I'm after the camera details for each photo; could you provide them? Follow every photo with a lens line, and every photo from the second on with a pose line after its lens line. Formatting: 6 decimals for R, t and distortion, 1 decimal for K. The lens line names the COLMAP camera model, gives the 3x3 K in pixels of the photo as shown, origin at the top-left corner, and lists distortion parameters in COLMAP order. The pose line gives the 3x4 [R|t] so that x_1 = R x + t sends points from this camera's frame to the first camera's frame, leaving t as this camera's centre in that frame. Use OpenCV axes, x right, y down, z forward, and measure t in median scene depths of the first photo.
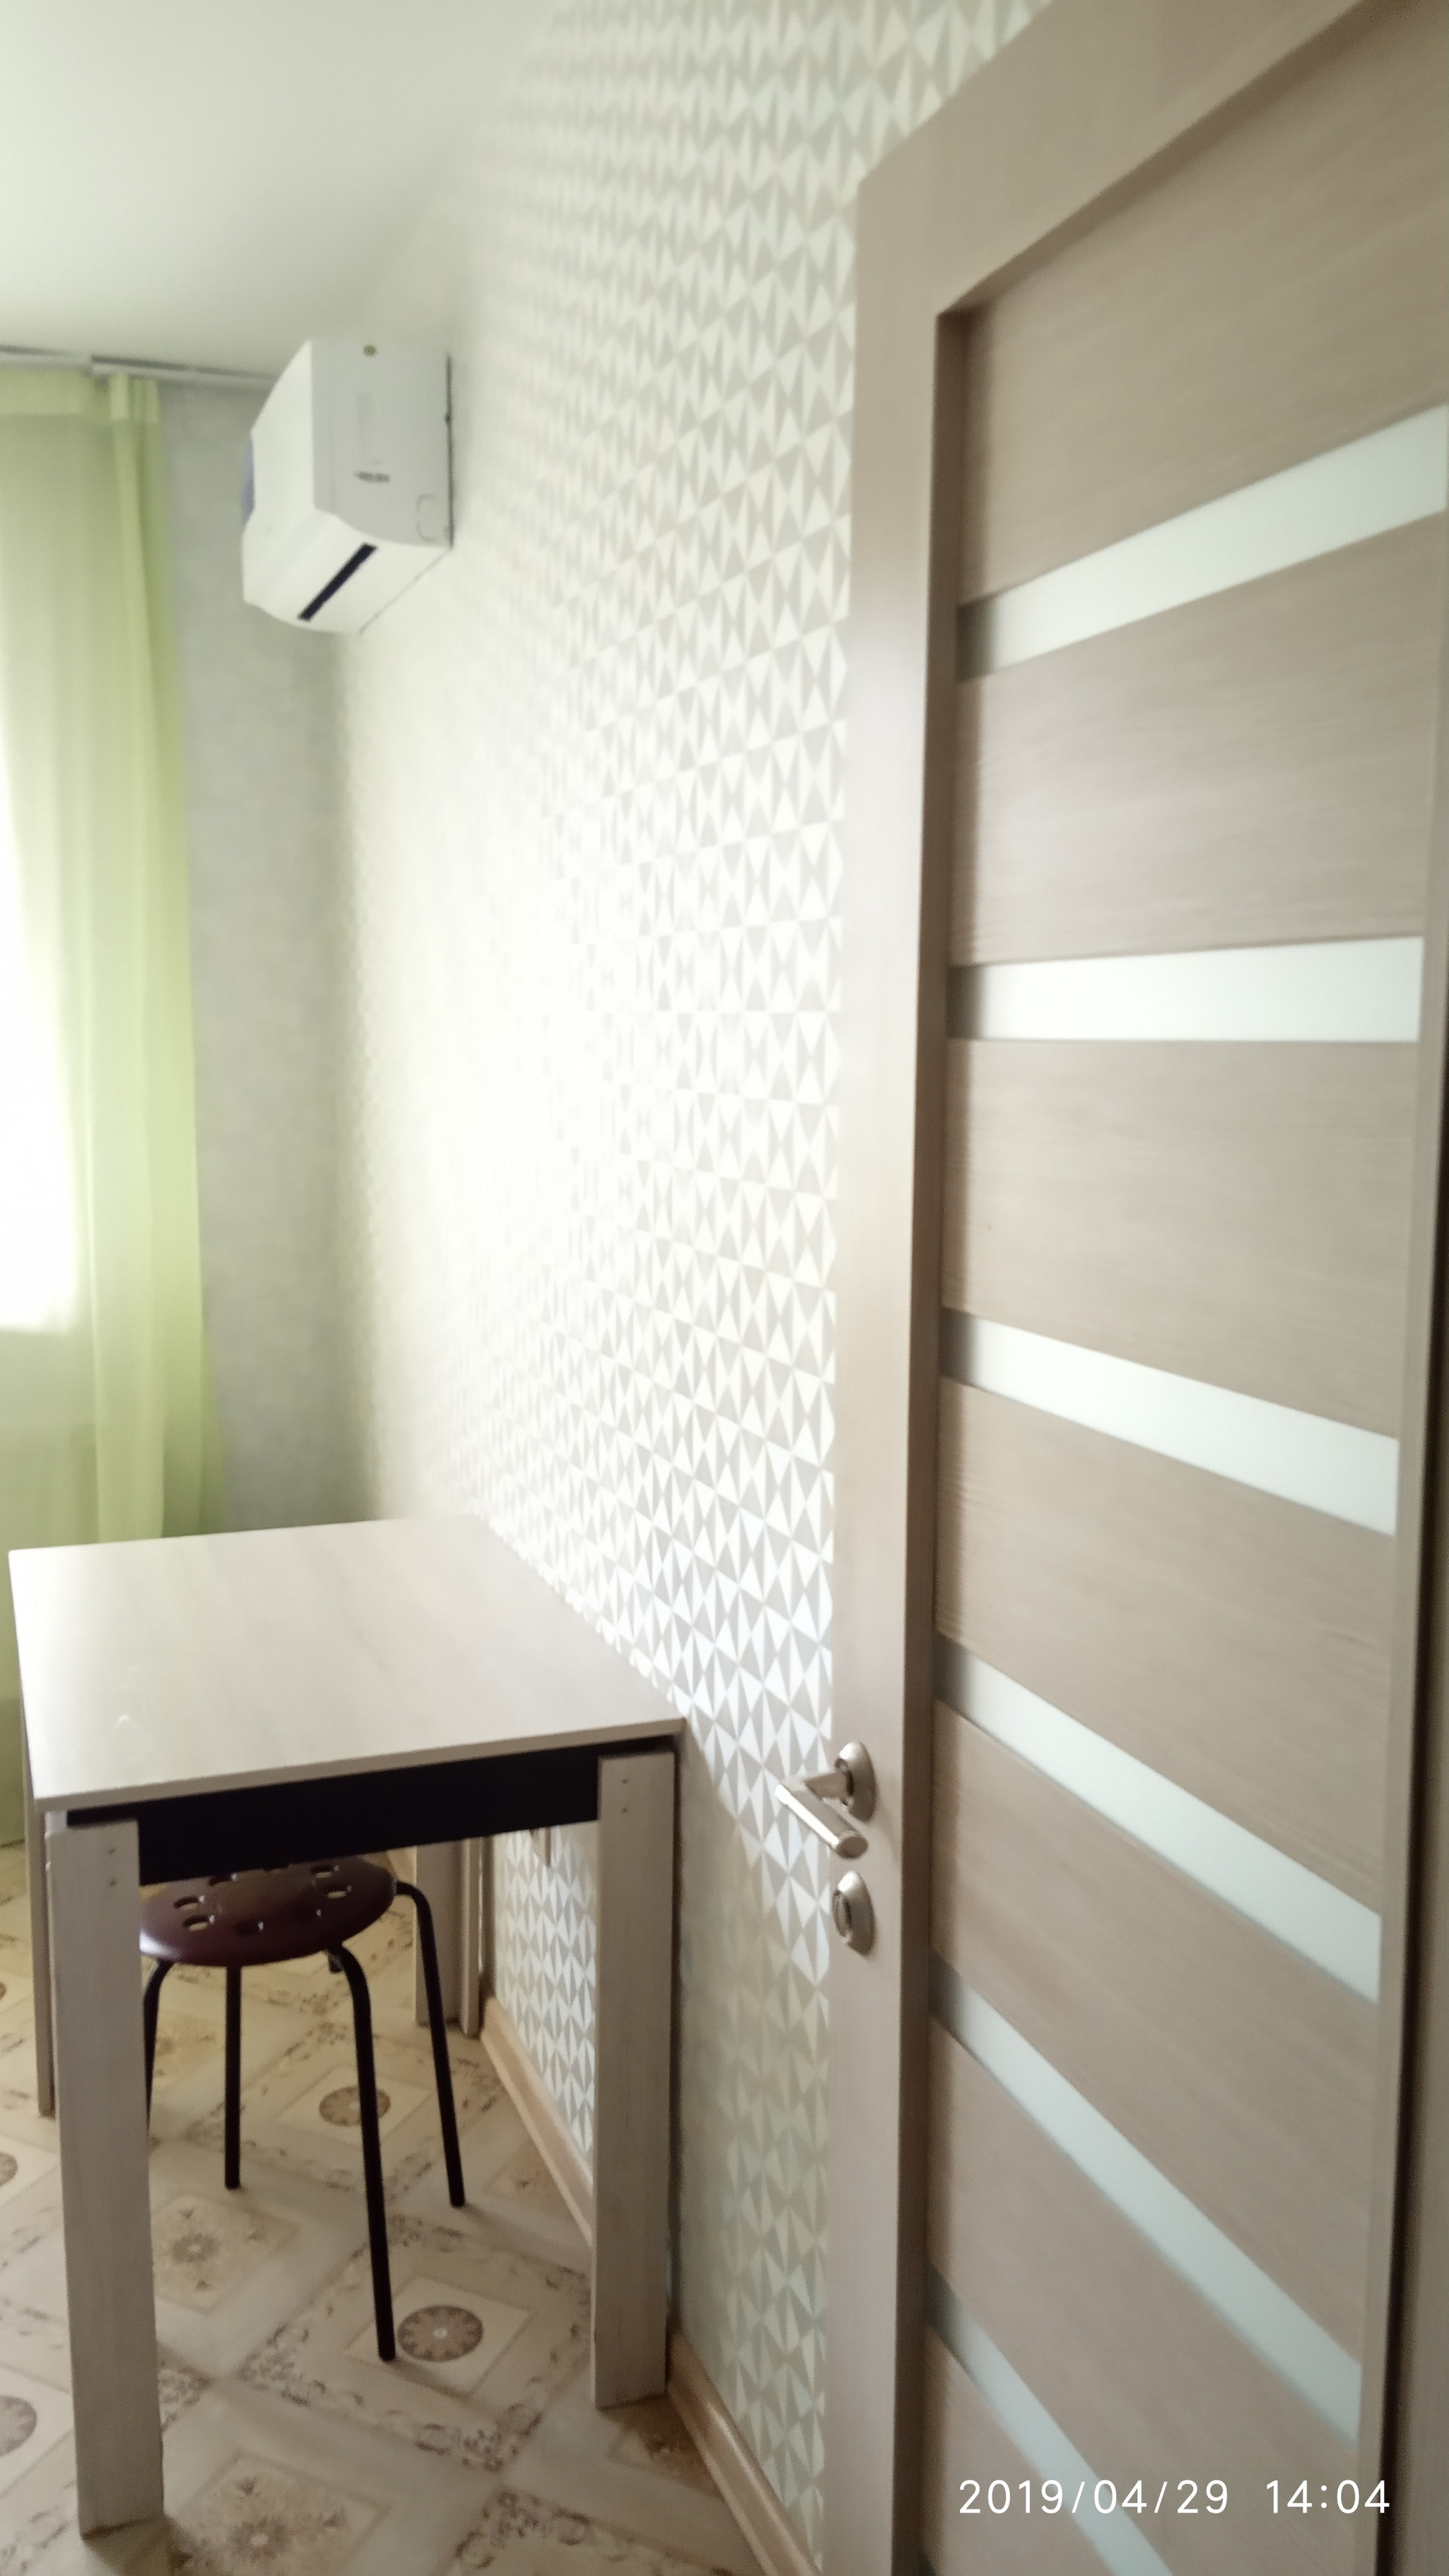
lens RADIAL K [[2058.5, 0, 723.0], [0, 2058.5, 1283.3], [0, 0, 1]] dist [0.008684, -0.035570]
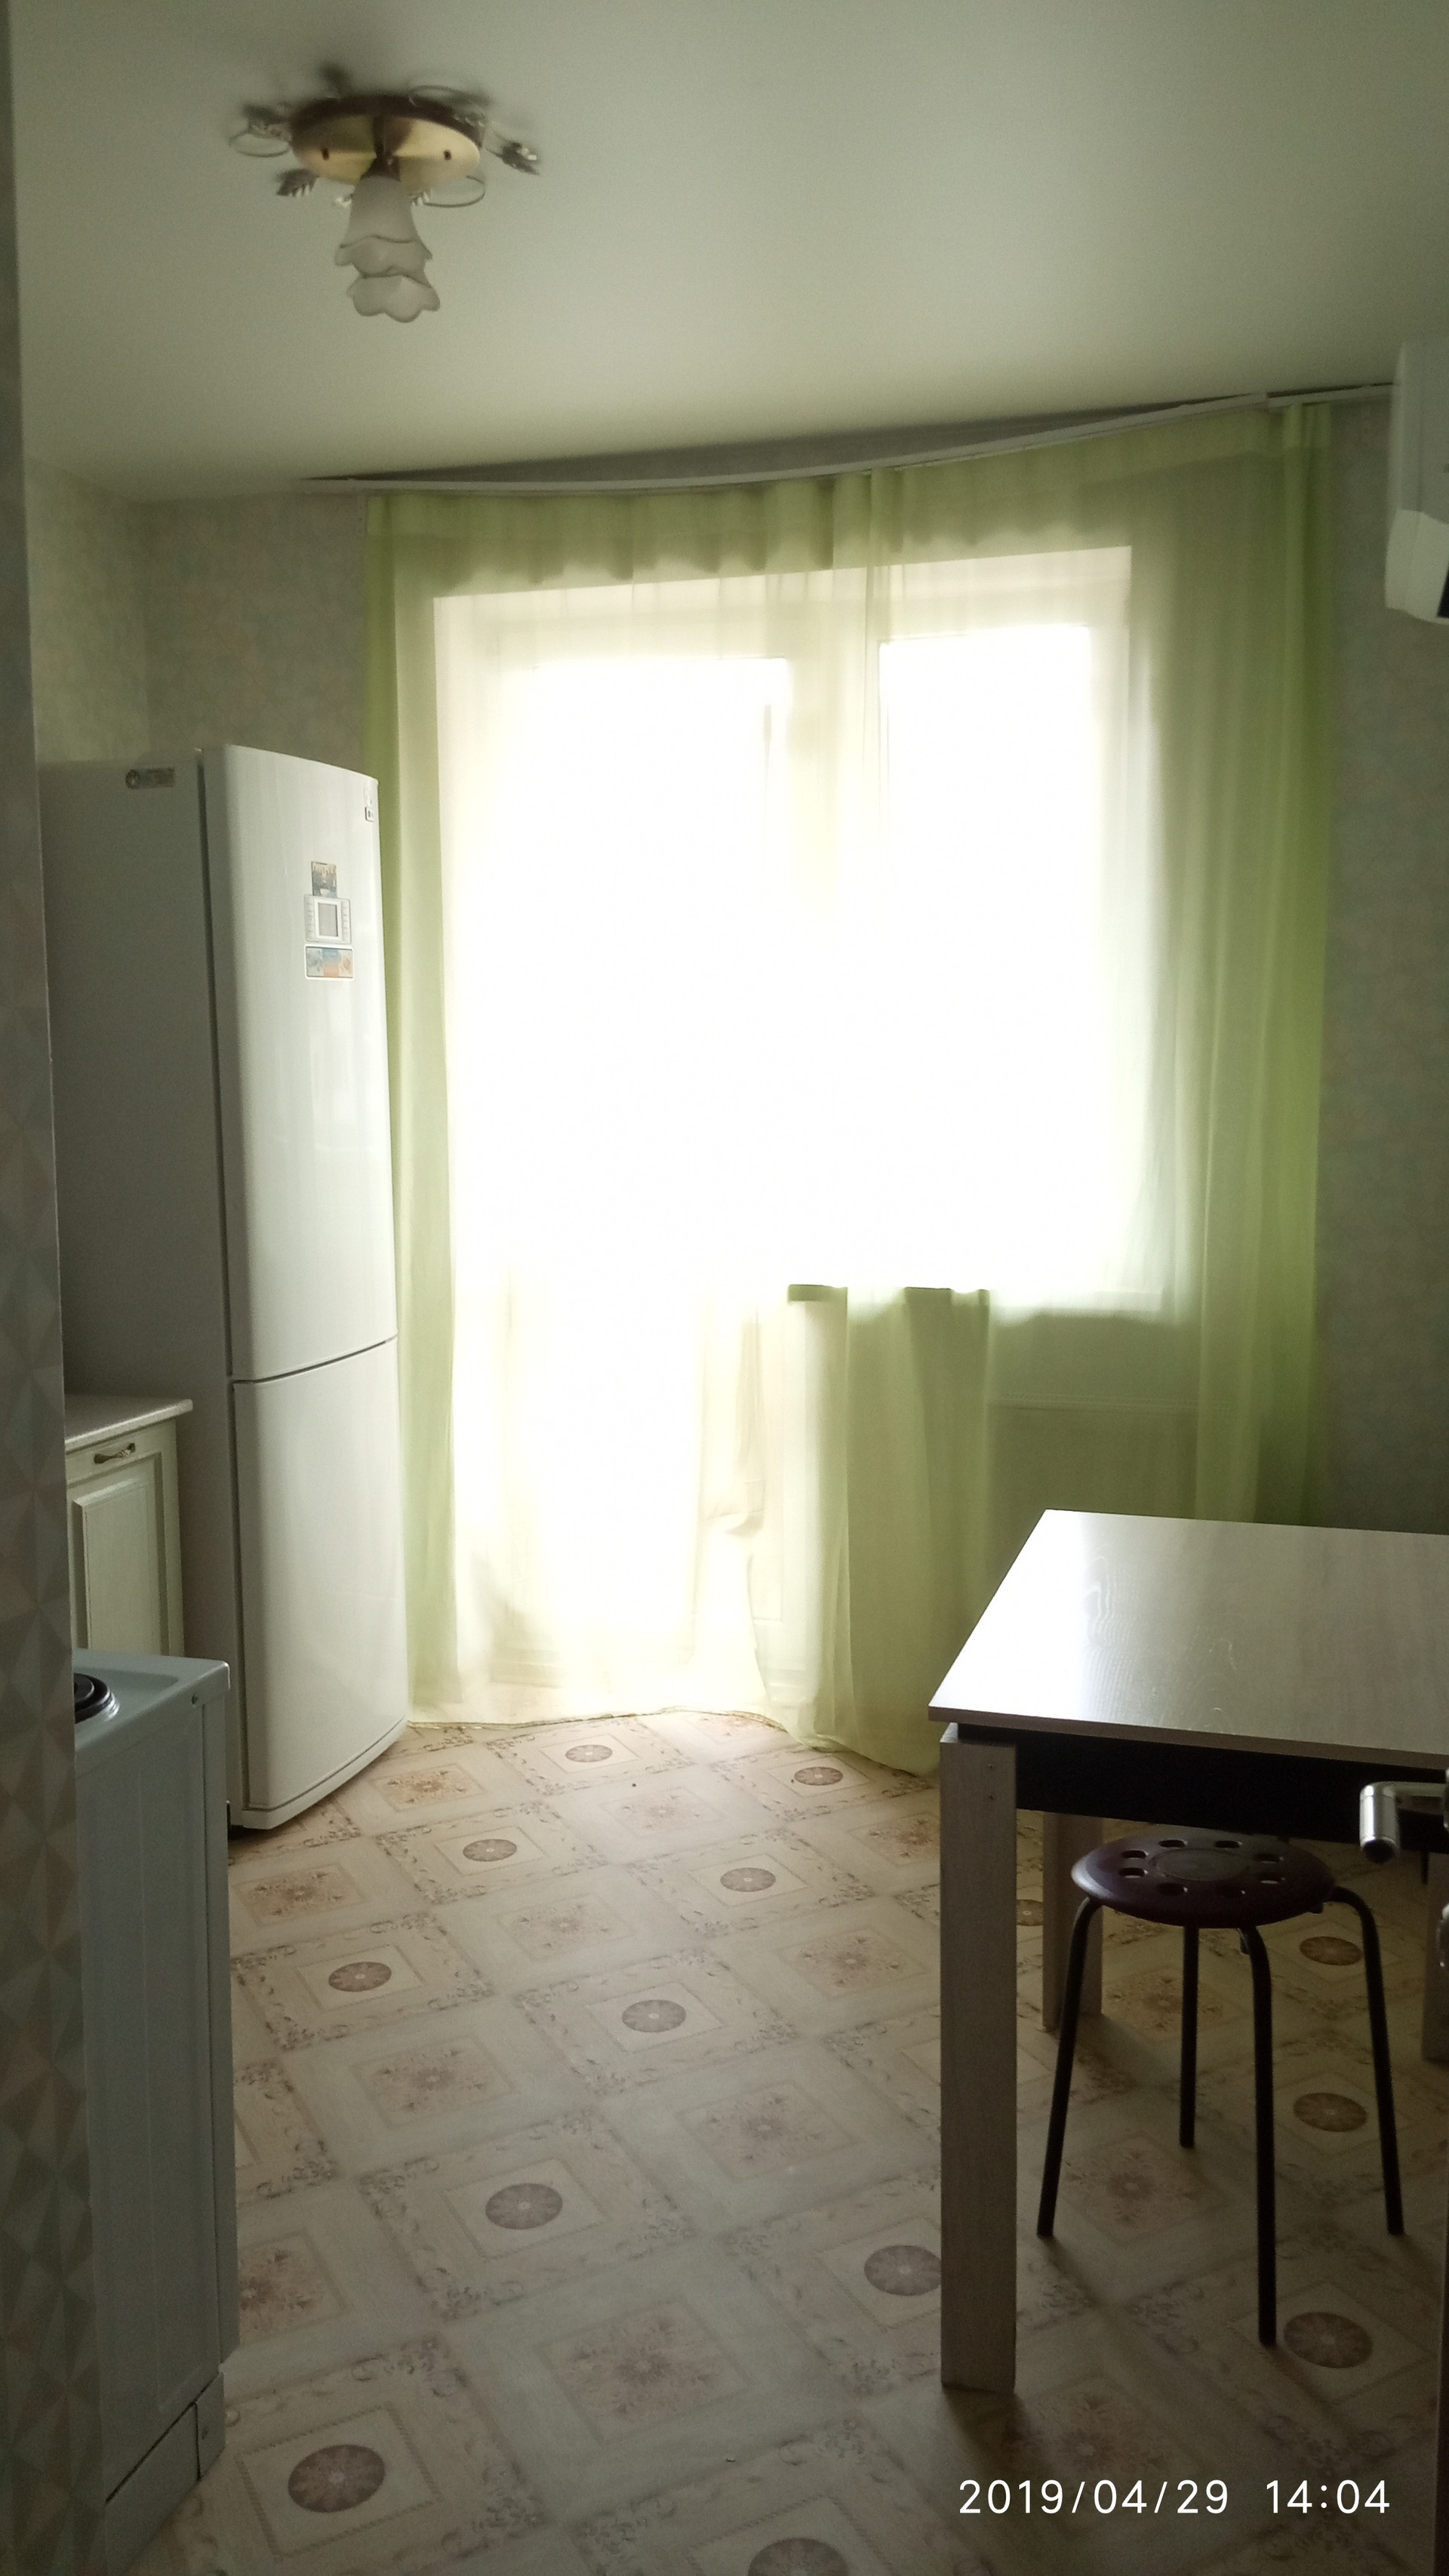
lens RADIAL K [[2058.5, 0, 723.2], [0, 2058.5, 1284.7], [0, 0, 1]] dist [0.008684, -0.035570]
pose [[0.806345, 0.066024, -0.587749, 0.165369], [-0.071795, 0.997328, 0.013538, 0.009289], [0.587072, 0.031281, 0.808930, 0.010447]]
